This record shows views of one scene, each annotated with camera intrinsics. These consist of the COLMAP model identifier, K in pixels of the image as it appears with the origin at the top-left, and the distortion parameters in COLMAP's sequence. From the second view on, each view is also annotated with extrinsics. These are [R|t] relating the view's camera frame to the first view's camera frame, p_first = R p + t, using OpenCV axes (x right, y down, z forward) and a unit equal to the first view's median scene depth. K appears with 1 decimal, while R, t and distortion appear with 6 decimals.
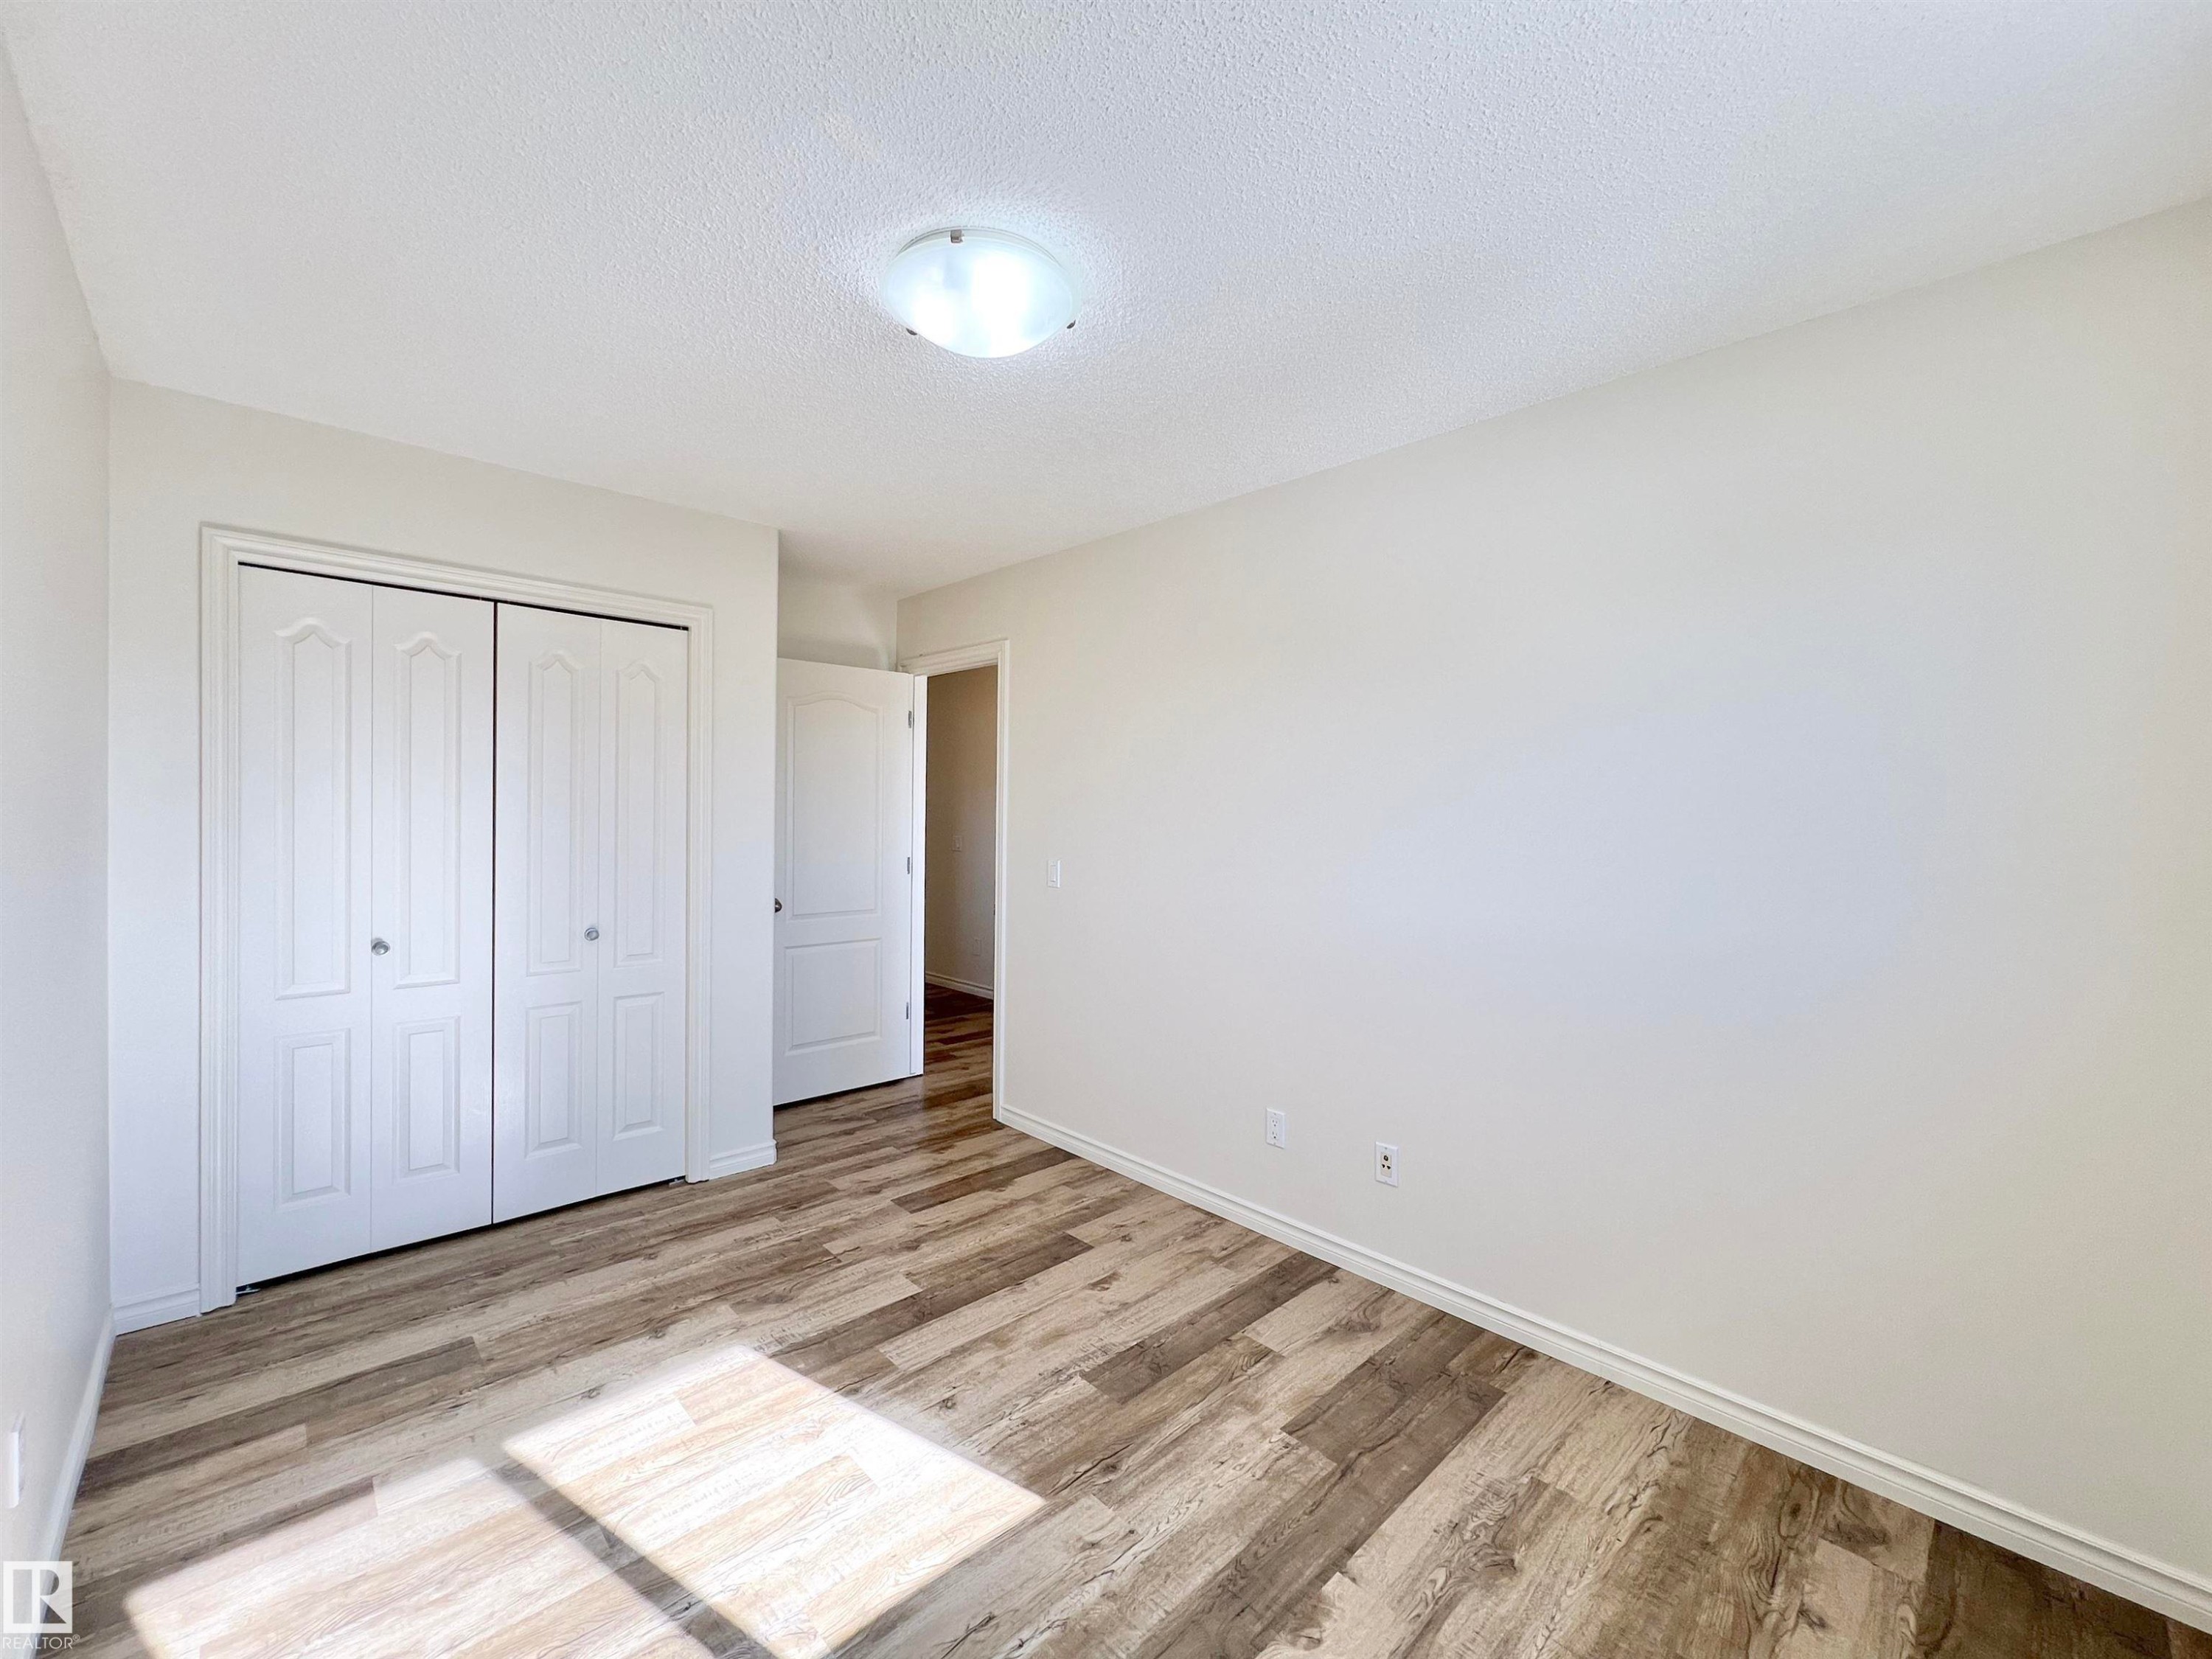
lens RADIAL K [[882.8, 0, 1113.4], [0, 882.8, 828.0], [0, 0, 1]] dist [-0.000064, 0.000236]
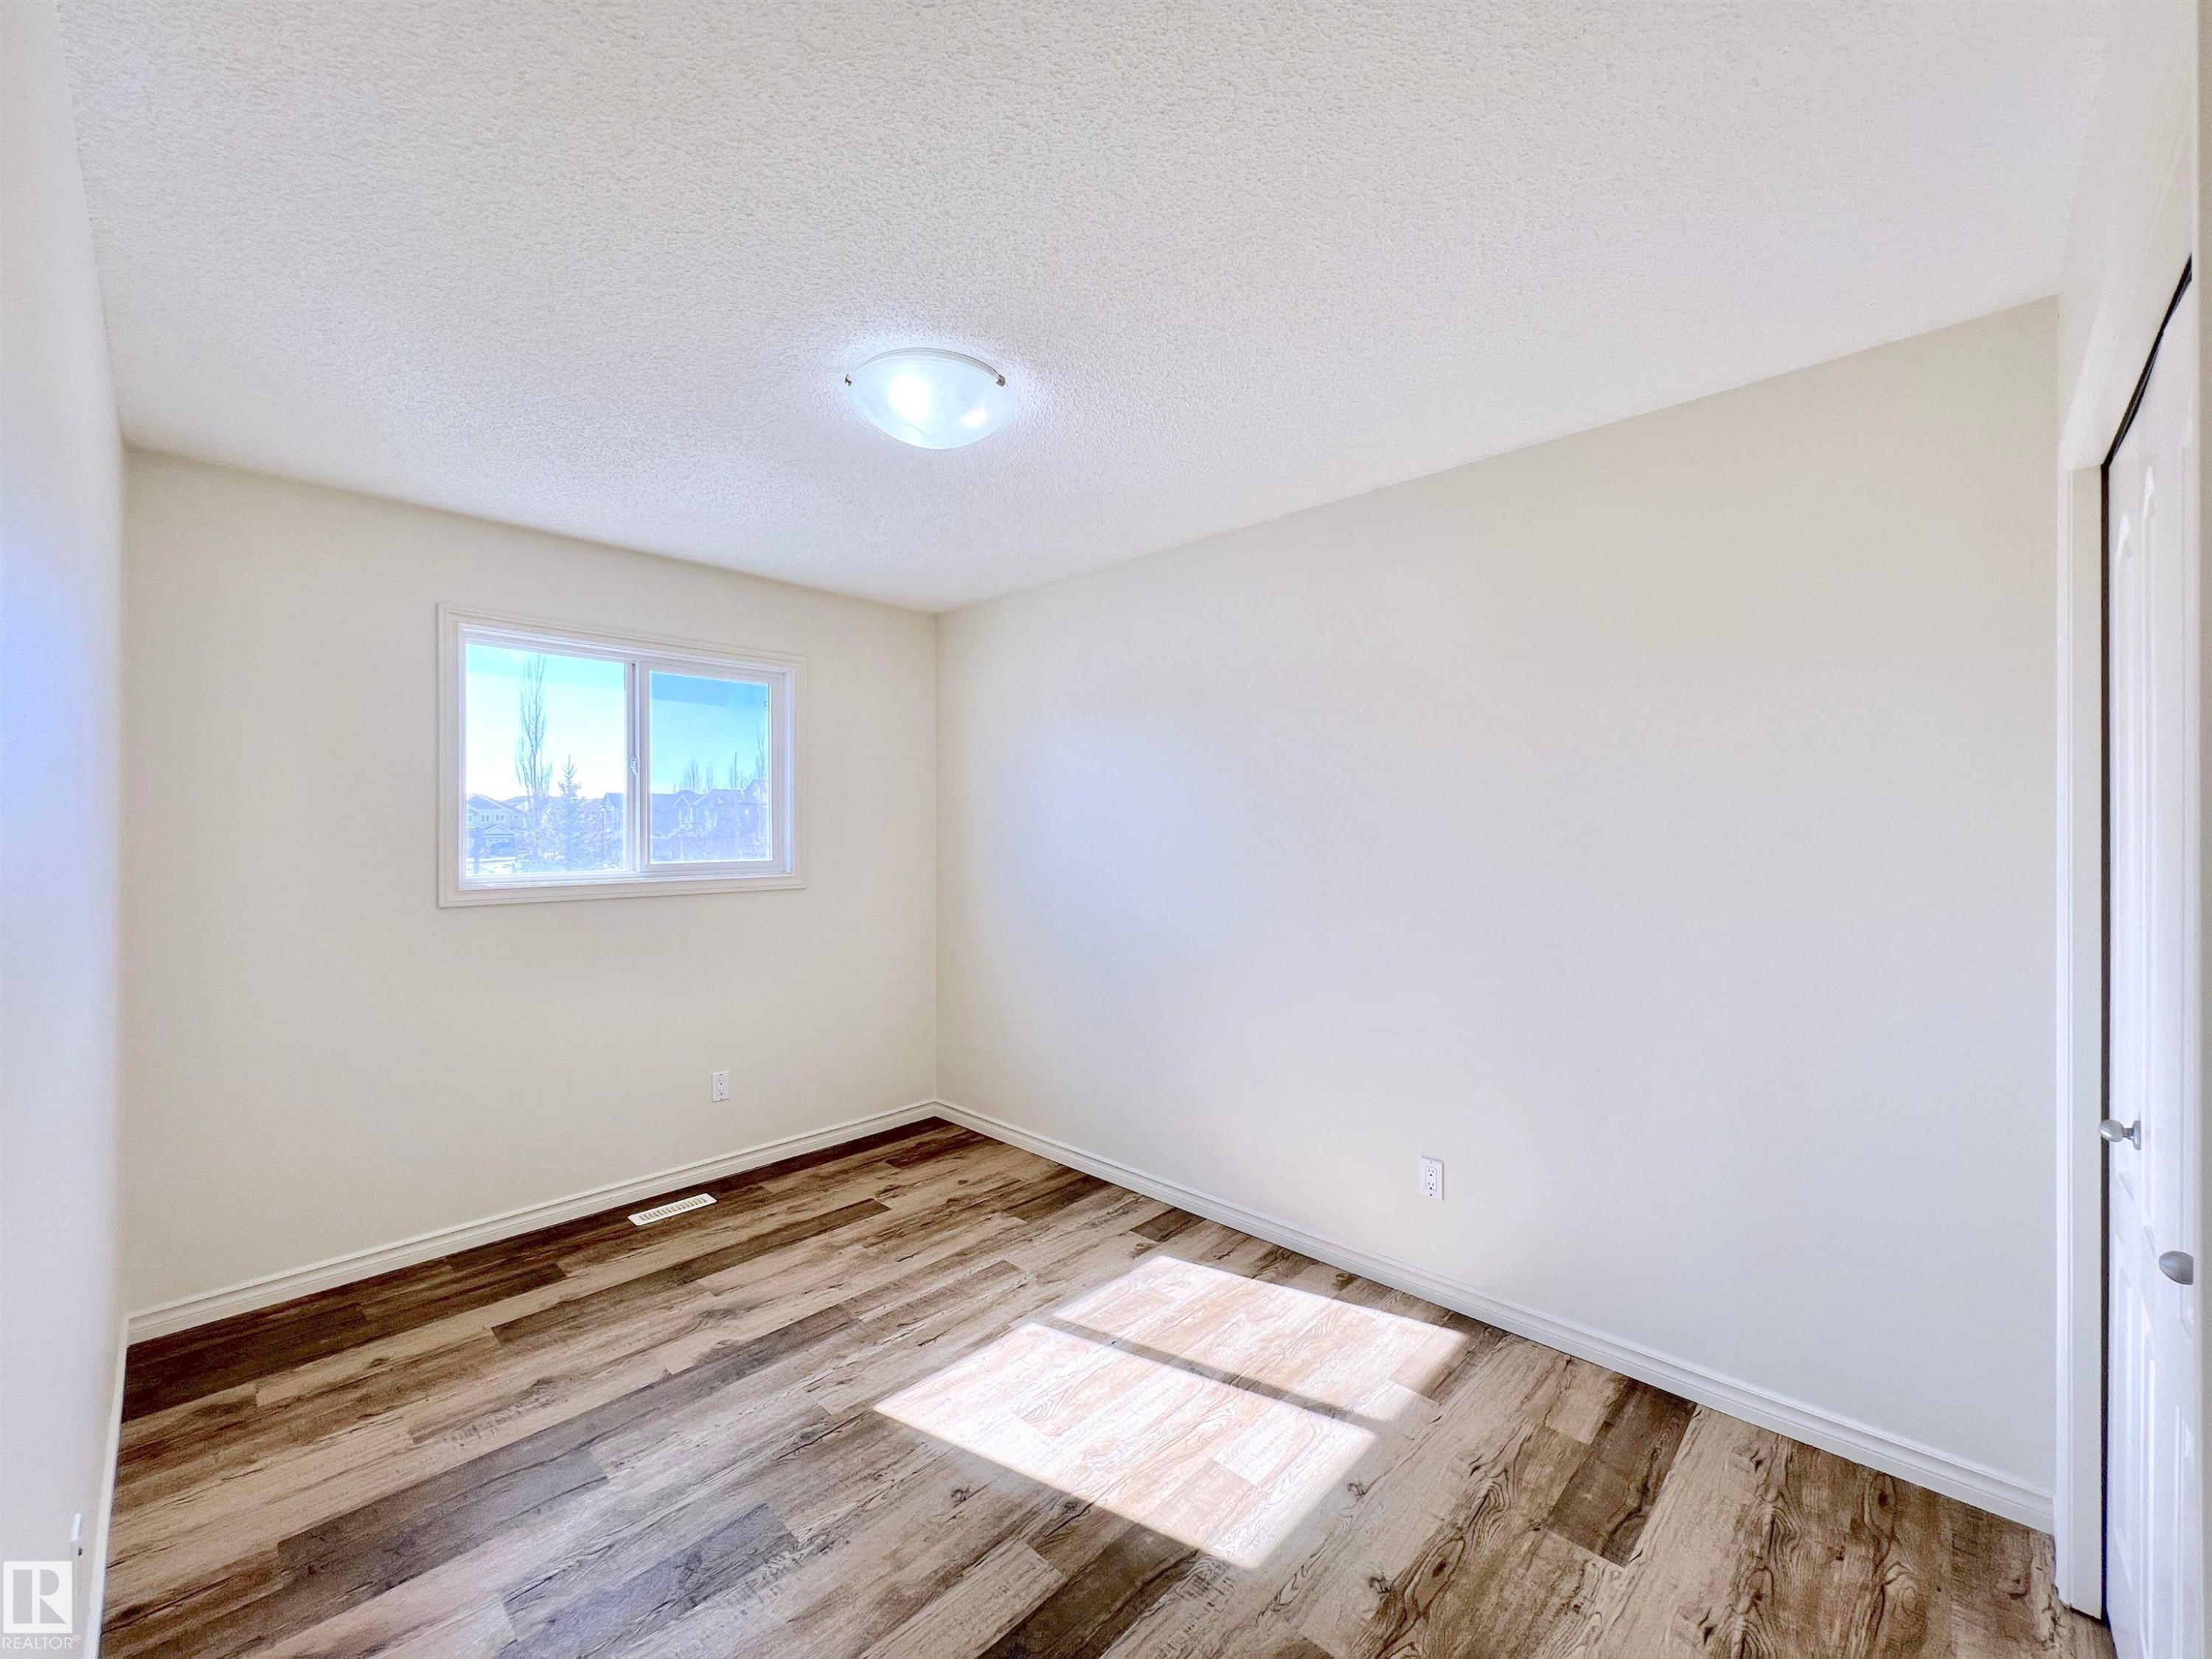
lens RADIAL K [[882.8, 0, 1113.4], [0, 882.8, 828.0], [0, 0, 1]] dist [-0.000064, 0.000236]
pose [[-0.998966, -0.009857, -0.044375, -0.313835], [-0.010646, 0.999789, 0.017581, -0.053535], [0.044192, 0.018035, -0.998860, 2.004399]]
